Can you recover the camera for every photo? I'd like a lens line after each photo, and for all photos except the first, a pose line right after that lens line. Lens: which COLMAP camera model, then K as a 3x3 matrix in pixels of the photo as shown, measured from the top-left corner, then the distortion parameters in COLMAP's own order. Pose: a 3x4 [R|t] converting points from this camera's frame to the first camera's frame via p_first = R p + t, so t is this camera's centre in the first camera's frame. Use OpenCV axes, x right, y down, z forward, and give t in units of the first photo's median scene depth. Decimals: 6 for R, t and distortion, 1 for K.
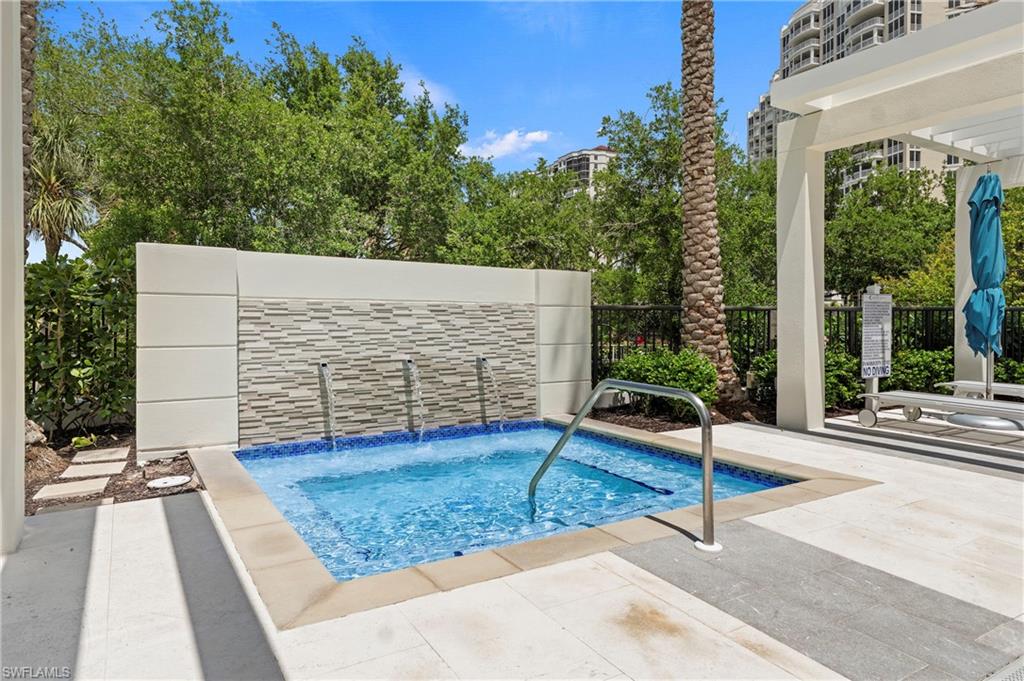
lens RADIAL K [[639.3, 0, 512.7], [0, 639.3, 334.8], [0, 0, 1]] dist [-0.000752, -0.000012]
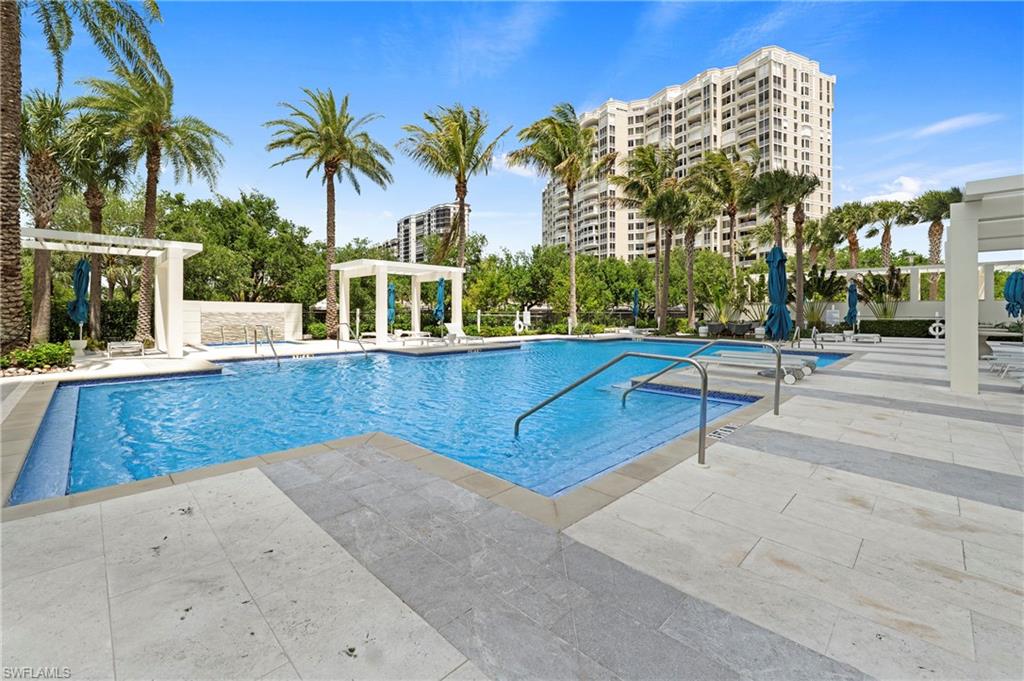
lens RADIAL K [[421.0, 0, 496.1], [0, 421.0, 318.9], [0, 0, 1]] dist [-0.000028, -0.000054]
pose [[0.976038, 0.001815, 0.217595, 0.520789], [0.000356, 0.999951, -0.009938, 0.014538], [-0.217602, 0.009778, 0.975989, -1.279685]]
